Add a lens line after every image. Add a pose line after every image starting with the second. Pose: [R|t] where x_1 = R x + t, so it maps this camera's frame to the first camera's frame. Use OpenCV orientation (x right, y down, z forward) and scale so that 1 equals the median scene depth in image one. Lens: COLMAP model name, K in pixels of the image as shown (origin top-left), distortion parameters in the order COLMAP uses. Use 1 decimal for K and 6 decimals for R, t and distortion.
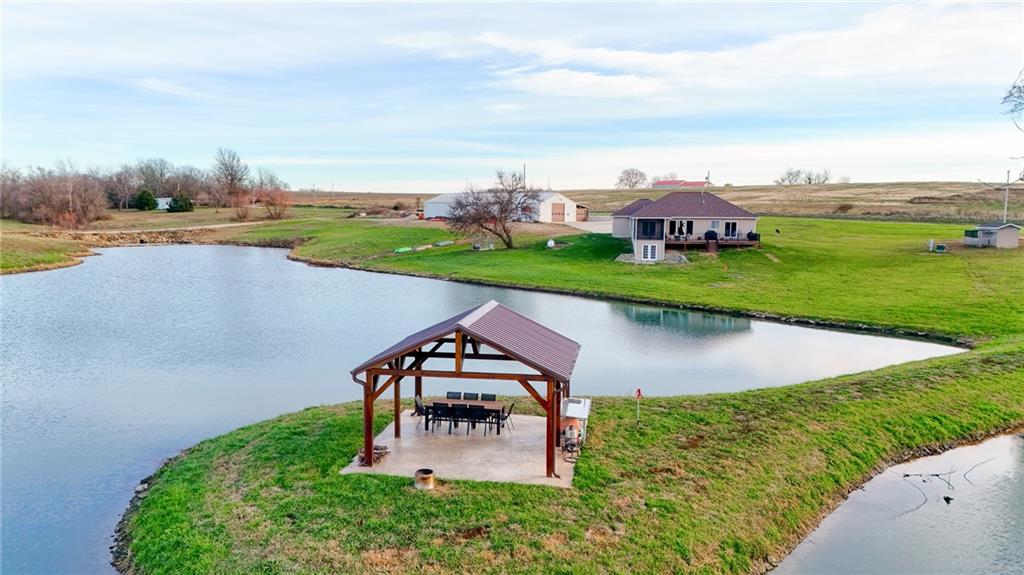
lens RADIAL K [[761.1, 0, 512.0], [0, 761.1, 287.5], [0, 0, 1]] dist [0.081590, -0.099462]
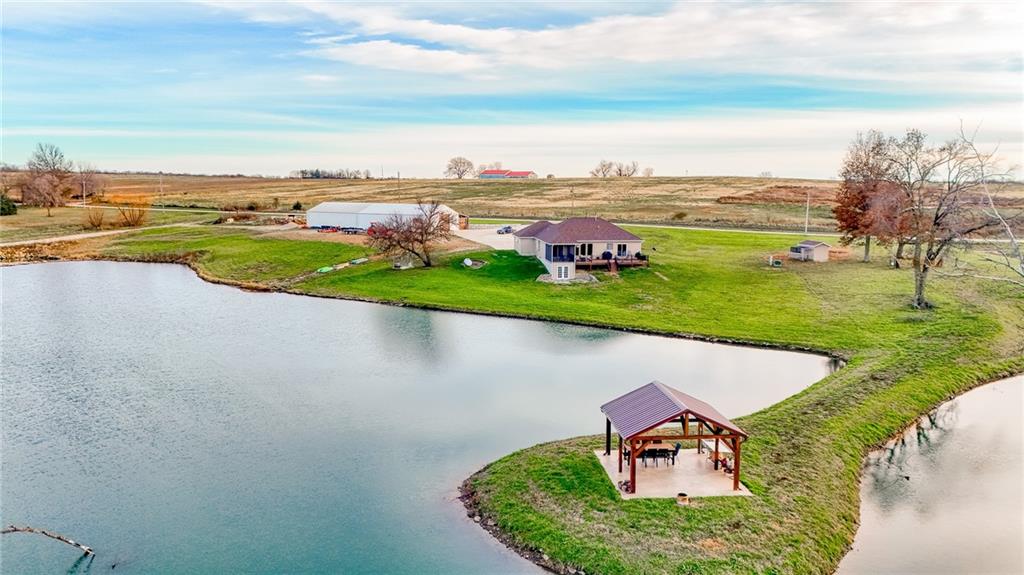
lens RADIAL K [[761.1, 0, 512.0], [0, 761.1, 287.5], [0, 0, 1]] dist [0.081590, -0.099462]
pose [[0.967108, -0.039006, 0.251358, -0.192456], [0.030819, 0.998861, 0.036429, -0.066803], [-0.252493, -0.027484, 0.967208, -0.130127]]
